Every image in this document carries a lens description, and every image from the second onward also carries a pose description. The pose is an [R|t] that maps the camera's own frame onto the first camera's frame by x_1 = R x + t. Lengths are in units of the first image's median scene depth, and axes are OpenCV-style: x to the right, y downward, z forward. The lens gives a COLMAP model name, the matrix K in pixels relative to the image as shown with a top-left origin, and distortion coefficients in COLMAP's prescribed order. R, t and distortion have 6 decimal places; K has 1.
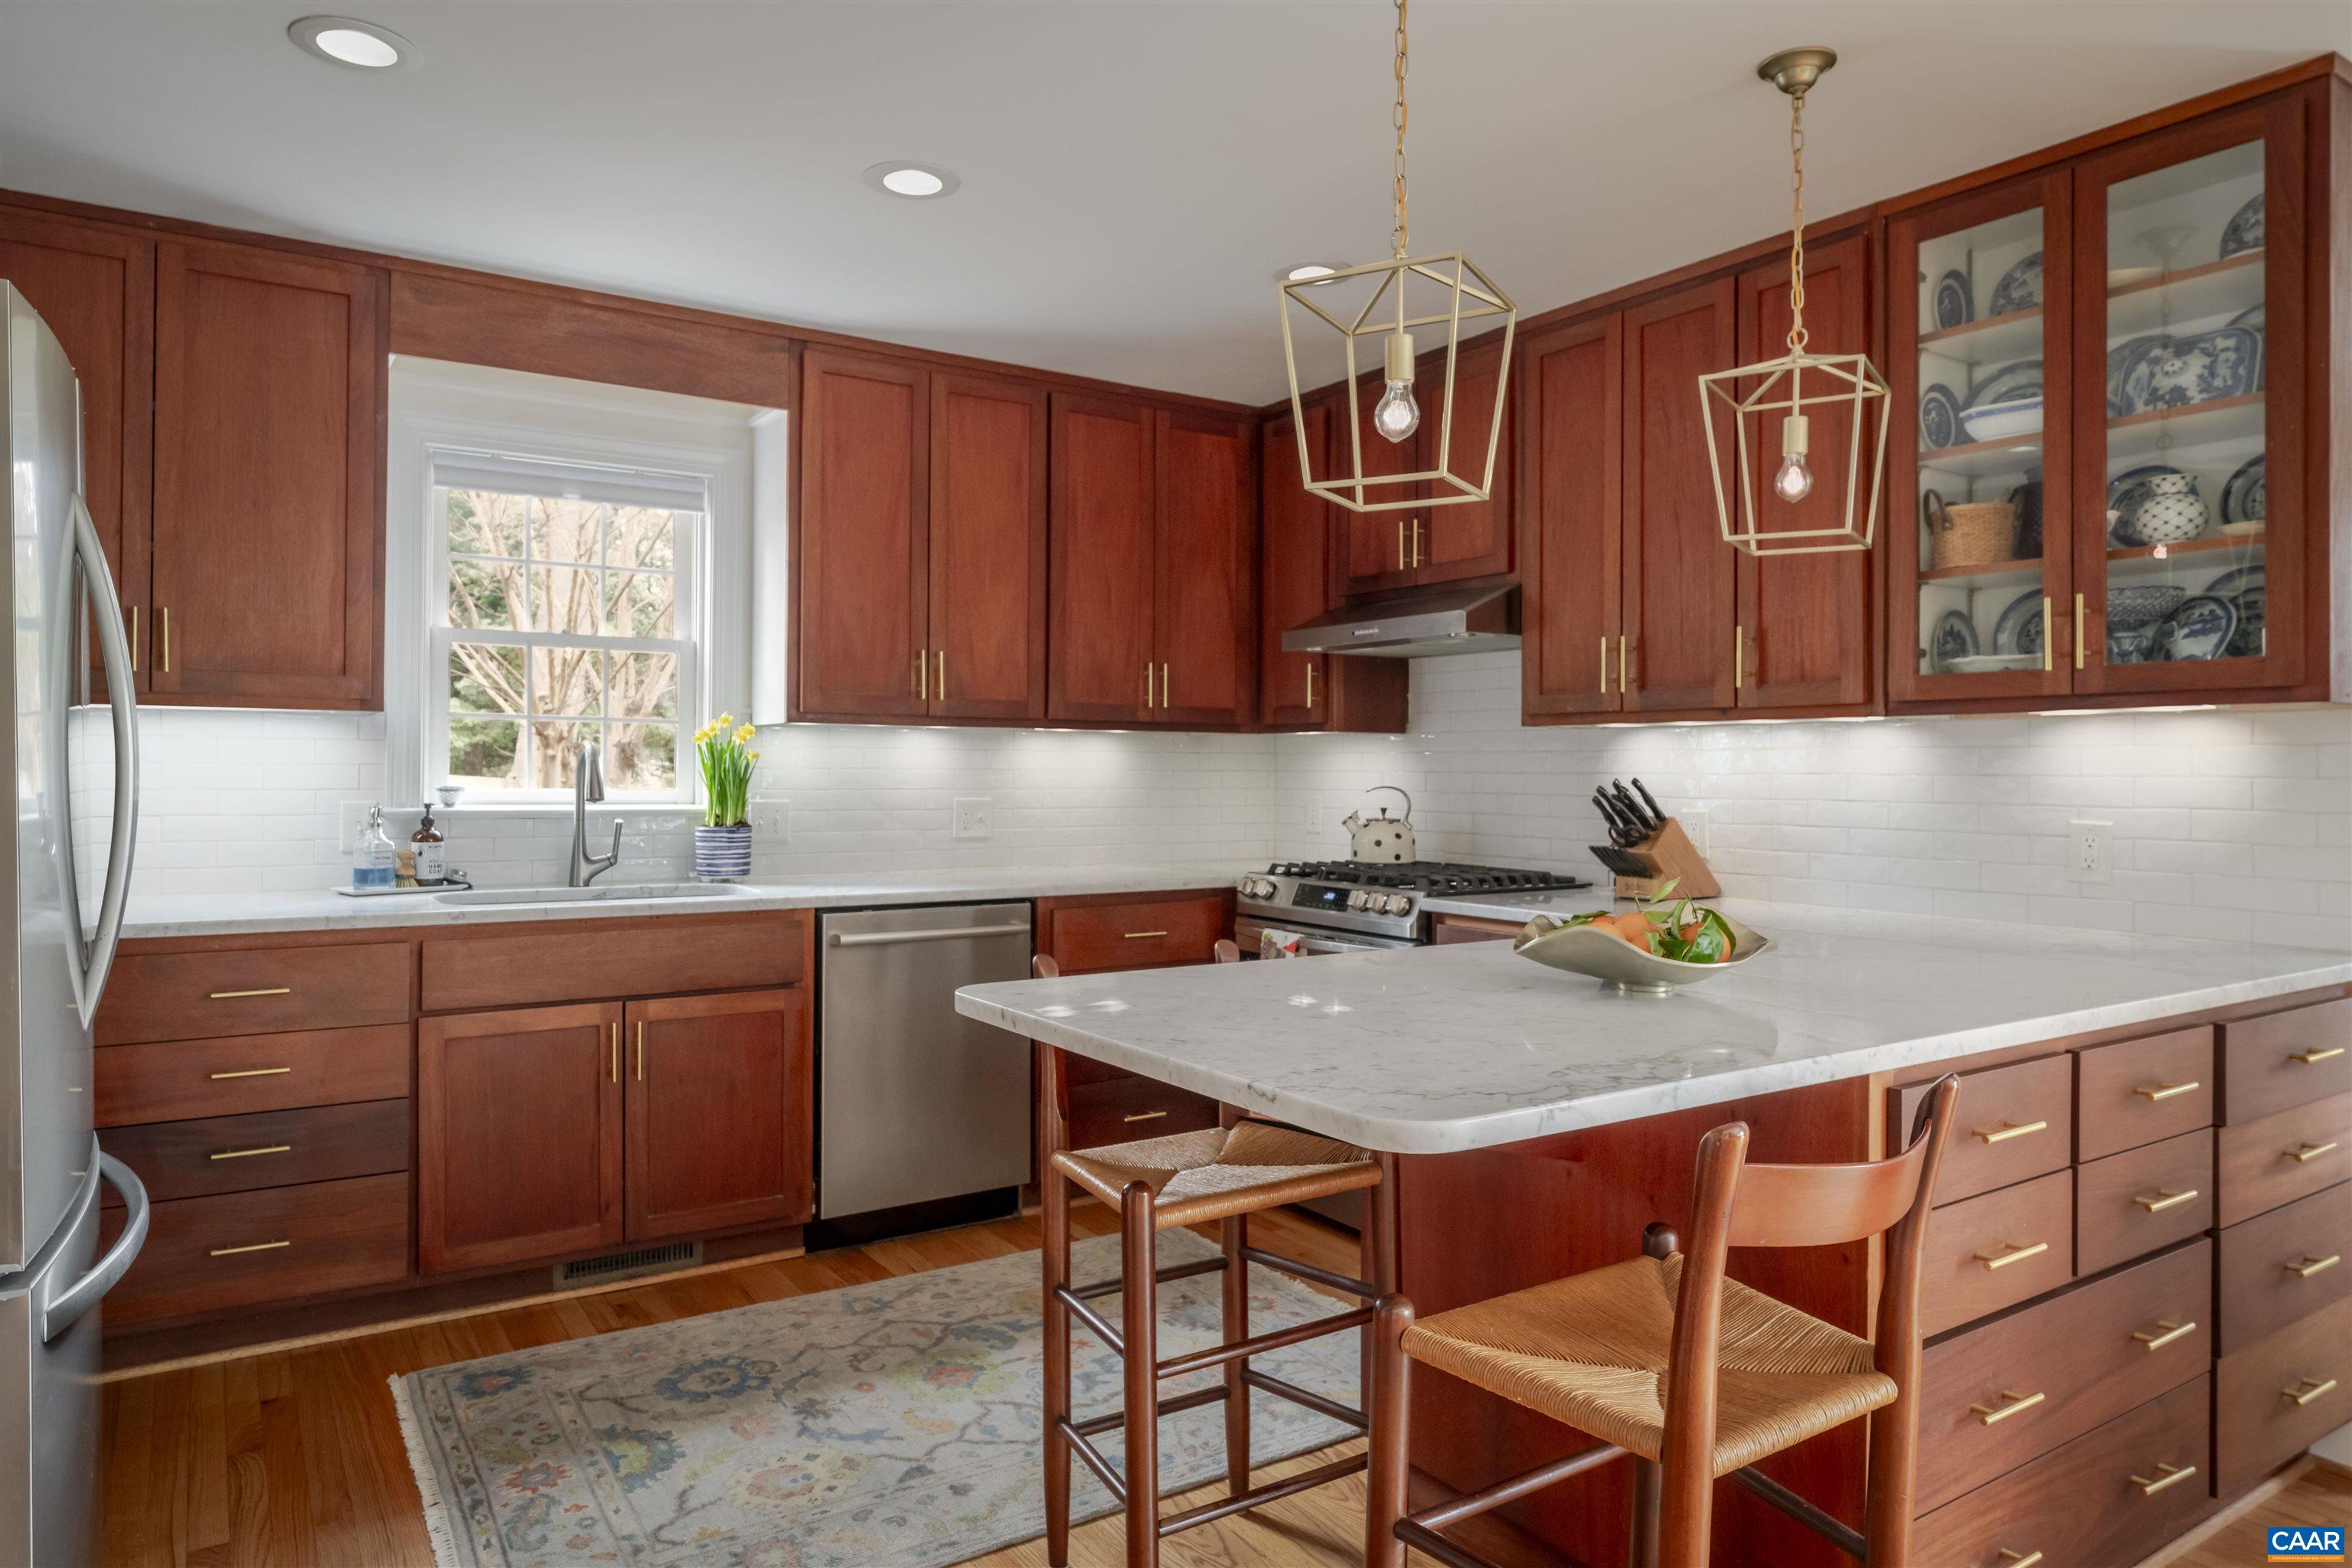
lens RADIAL K [[1450.3, 0, 1176.0], [0, 1450.3, 784.0], [0, 0, 1]] dist [-0.004573, -0.003420]
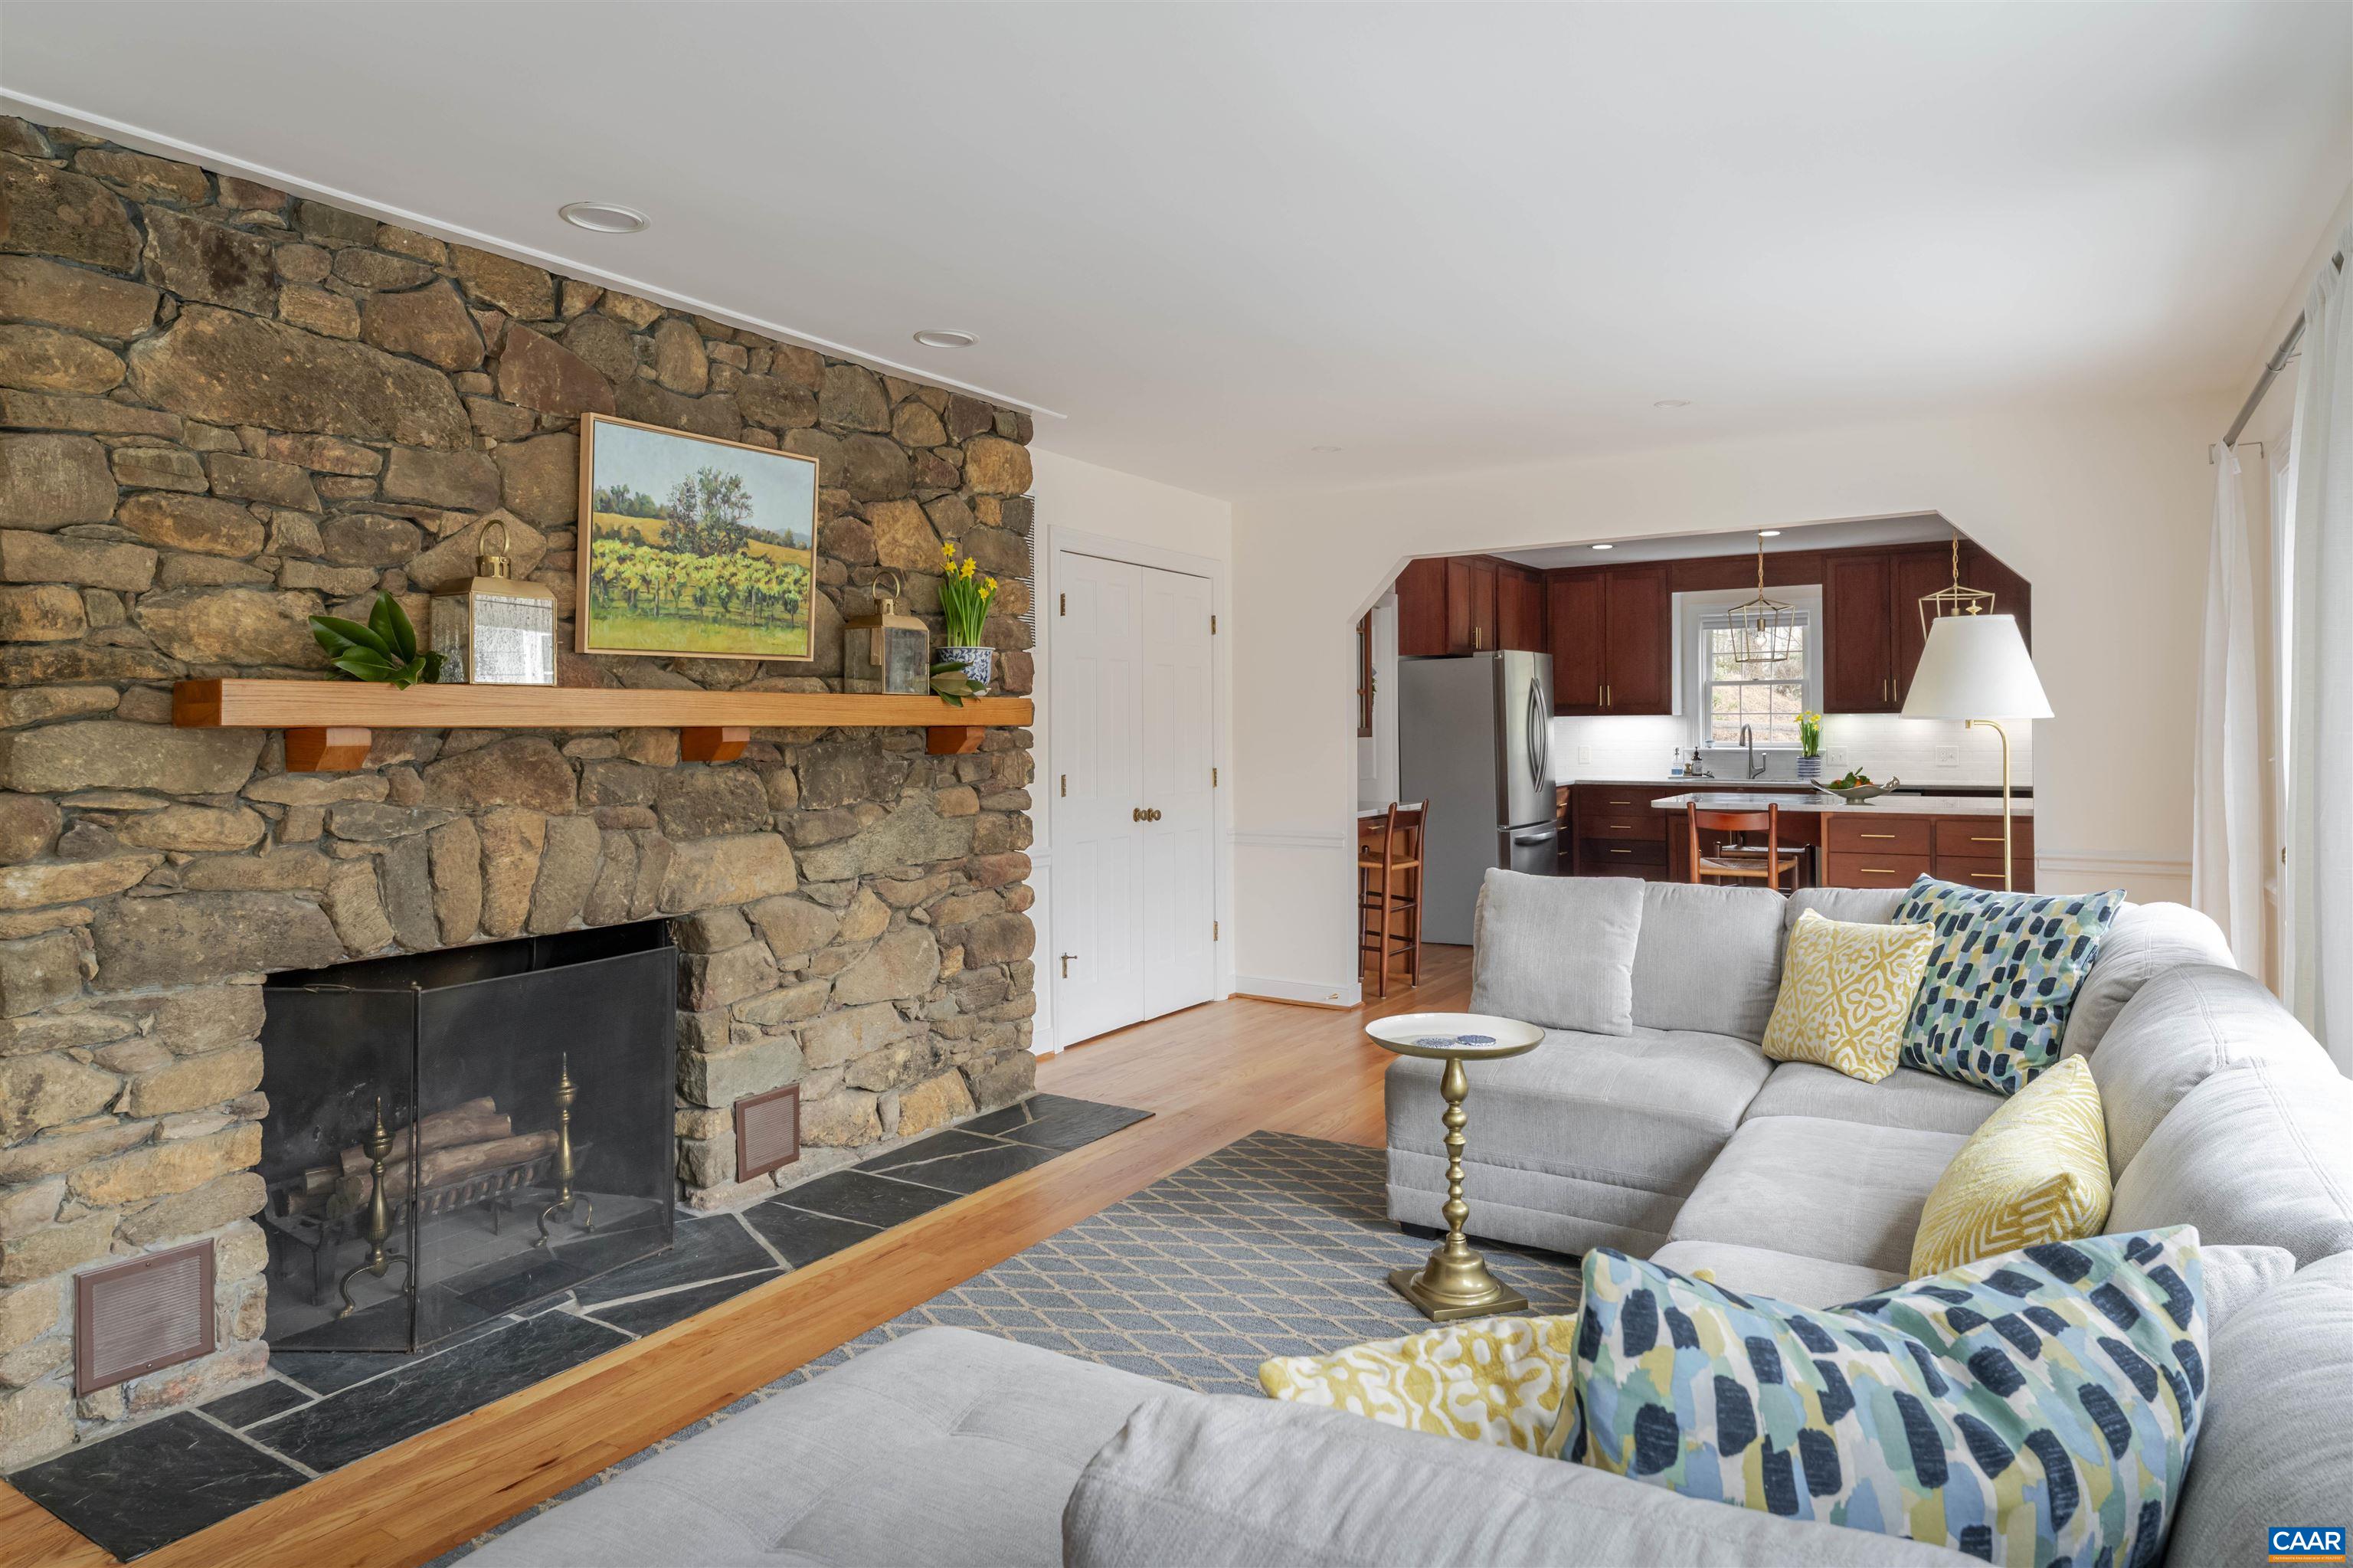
lens RADIAL K [[1404.9, 0, 1175.8], [0, 1404.9, 716.8], [0, 0, 1]] dist [-0.001021, -0.000983]
pose [[0.405321, -0.018006, -0.913997, 1.683494], [0.003556, 0.999829, -0.018120, 0.002061], [0.914167, 0.004095, 0.405316, -1.095612]]
